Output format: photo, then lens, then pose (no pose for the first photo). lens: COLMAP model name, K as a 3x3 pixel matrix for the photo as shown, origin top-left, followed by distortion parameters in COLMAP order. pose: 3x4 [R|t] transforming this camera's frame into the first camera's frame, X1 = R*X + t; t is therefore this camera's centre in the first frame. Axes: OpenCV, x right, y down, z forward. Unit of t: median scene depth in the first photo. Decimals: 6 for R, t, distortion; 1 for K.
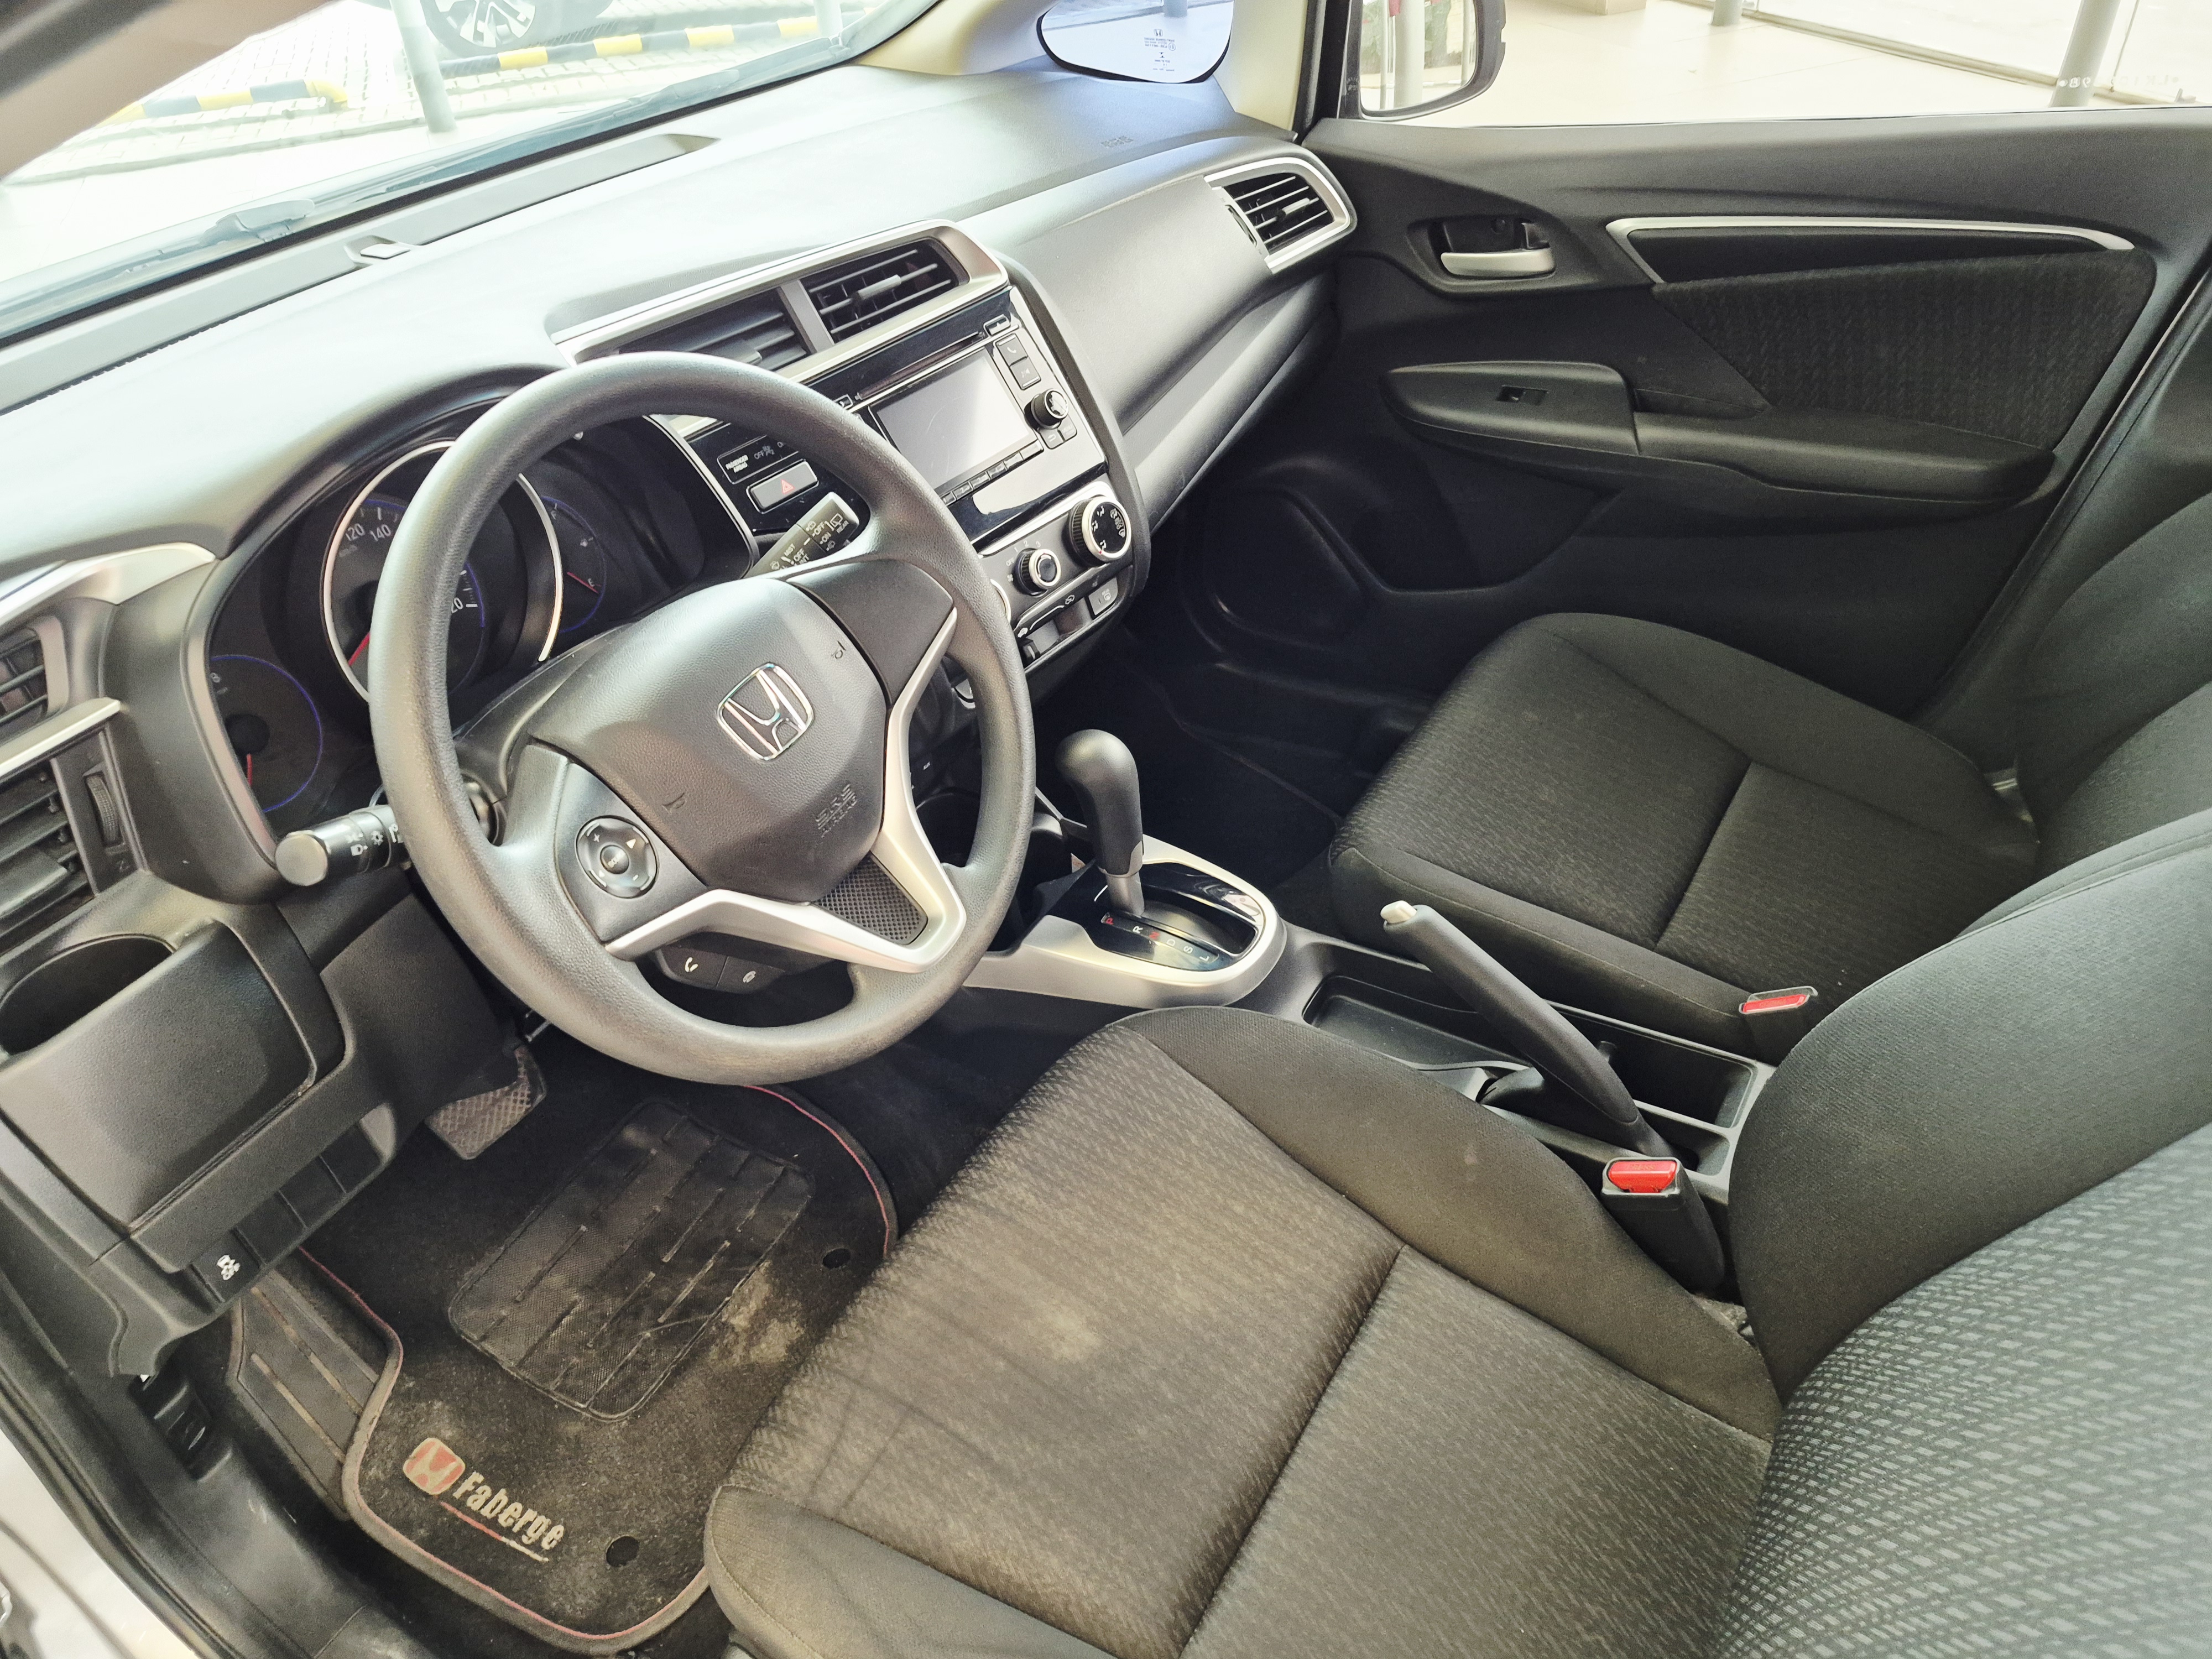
lens RADIAL K [[1551.8, 0, 1077.6], [0, 1551.8, 827.8], [0, 0, 1]] dist [0.074756, -0.077099]
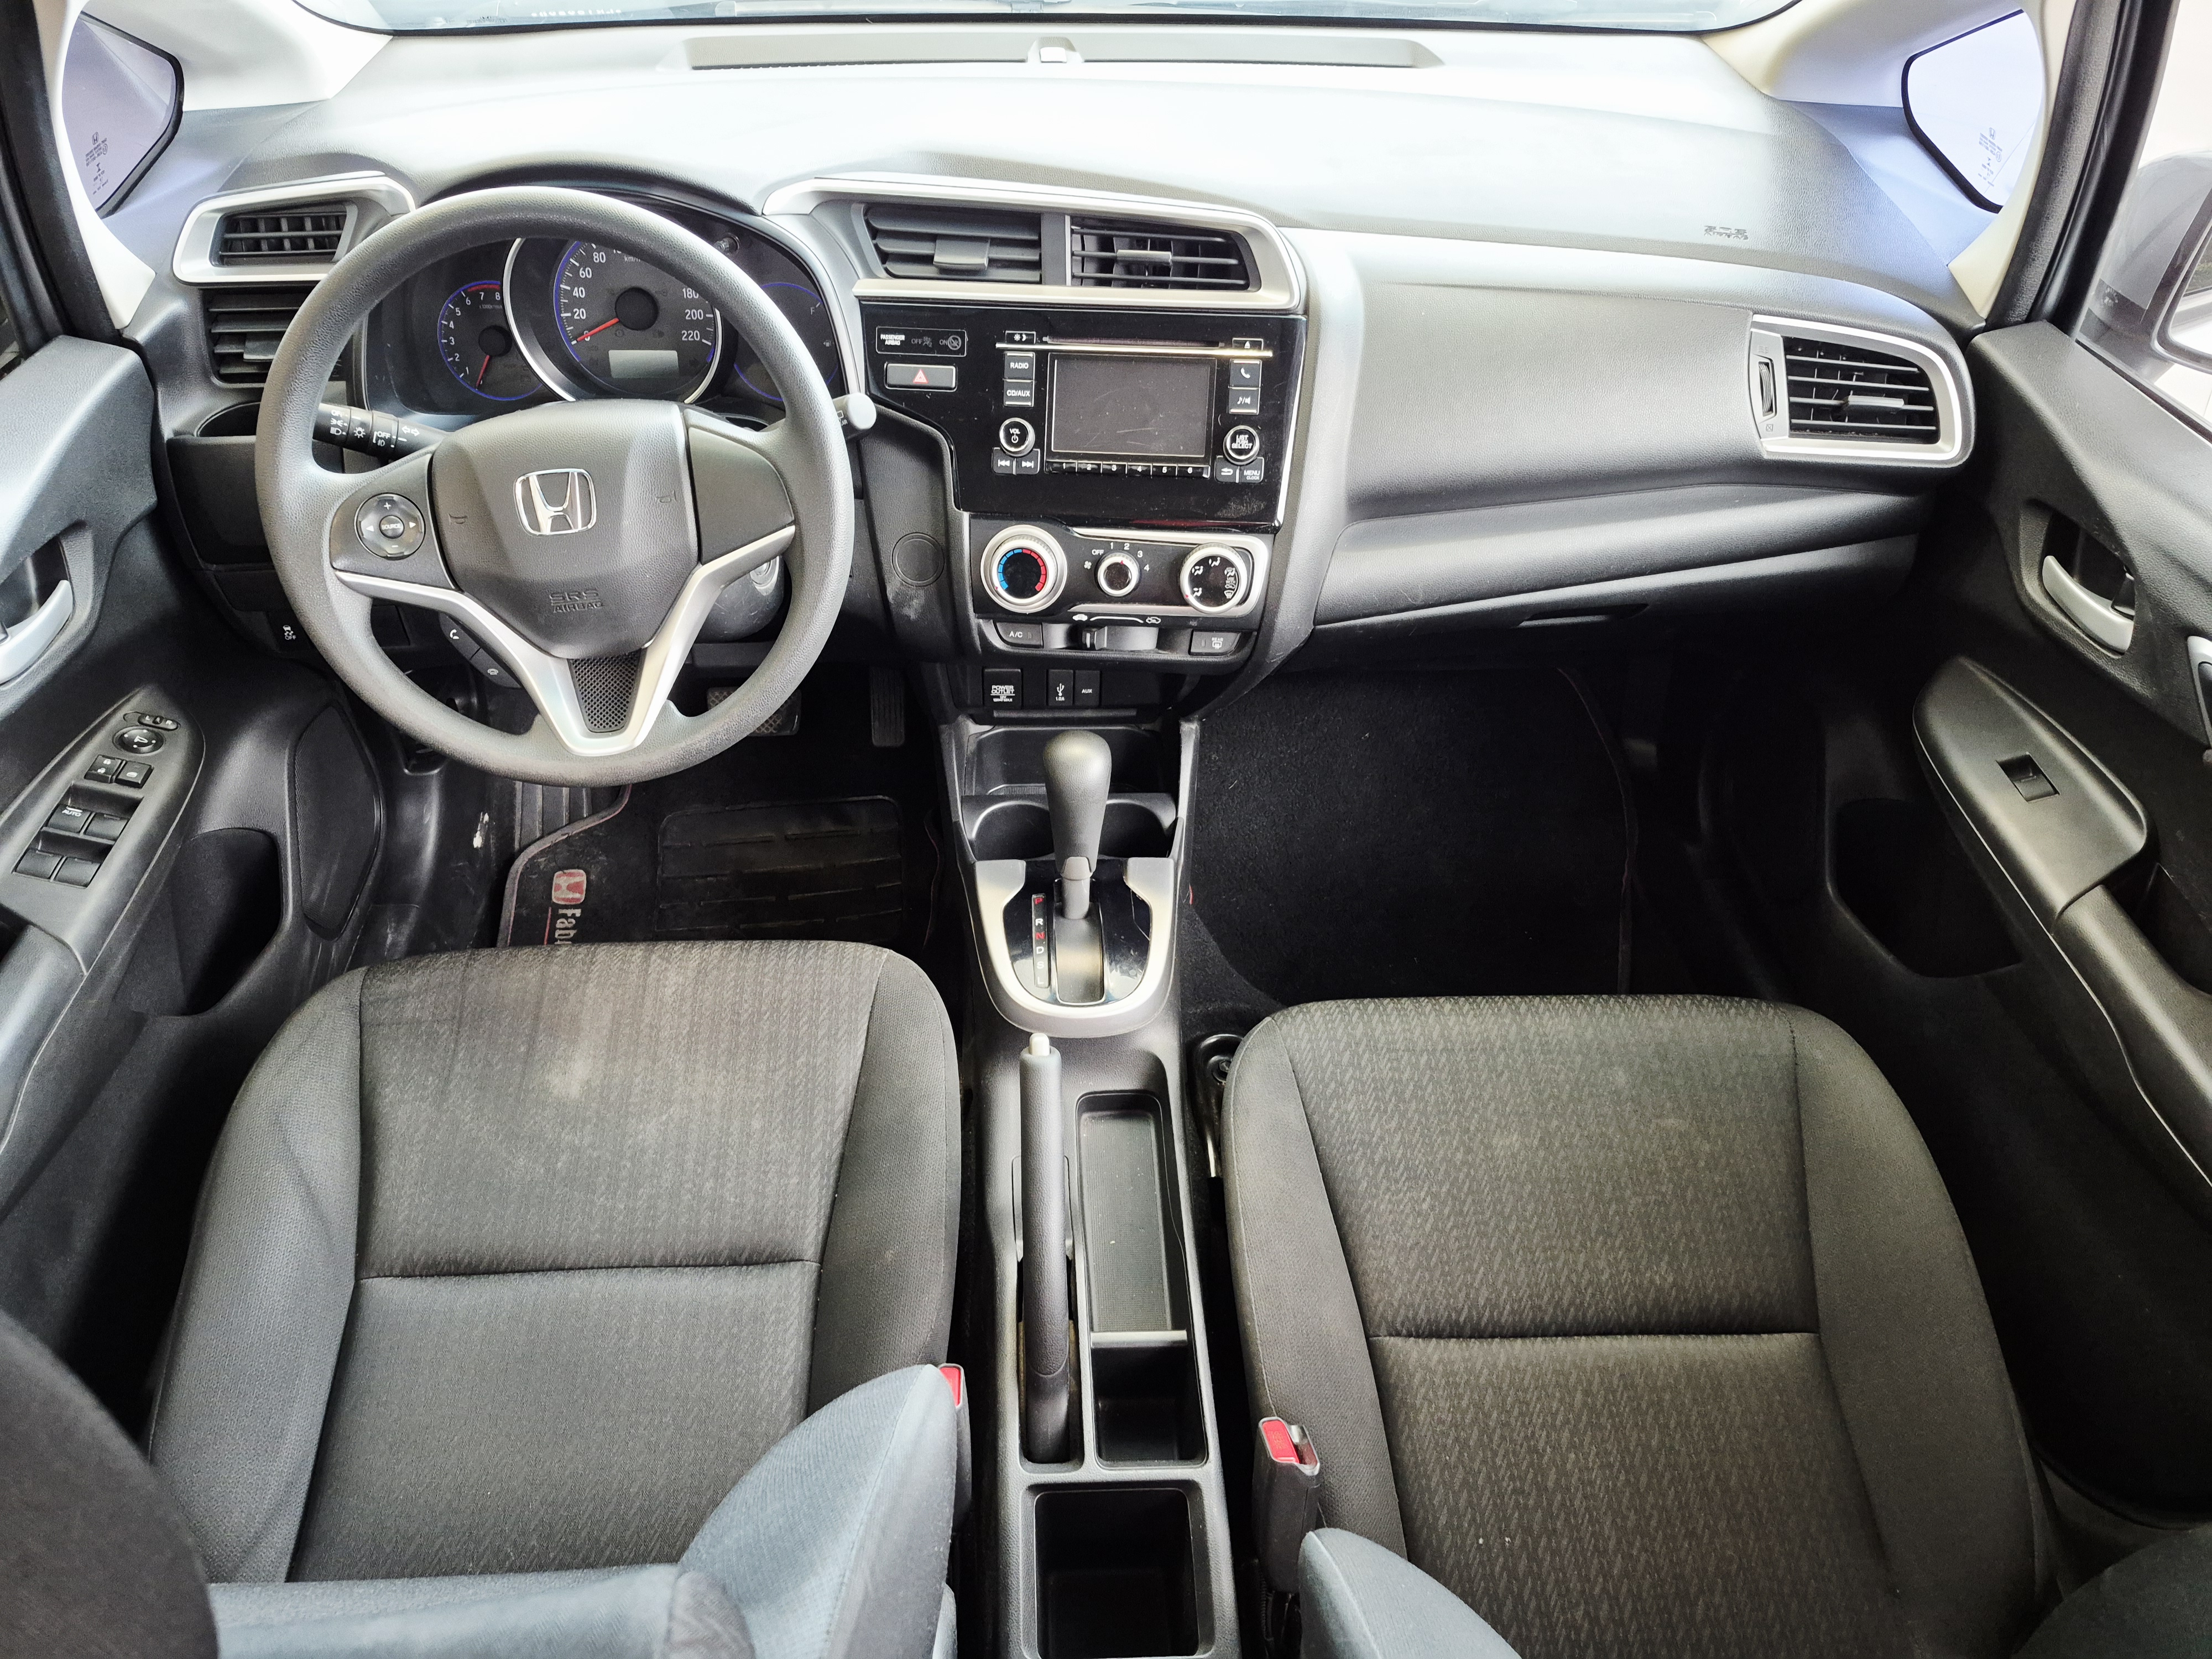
lens RADIAL K [[1551.8, 0, 1077.6], [0, 1551.8, 827.8], [0, 0, 1]] dist [0.074756, -0.077099]
pose [[0.562828, 0.617722, -0.549222, 0.575459], [-0.540561, 0.777744, 0.320793, -0.324306], [0.625315, 0.116337, 0.771652, 0.208815]]
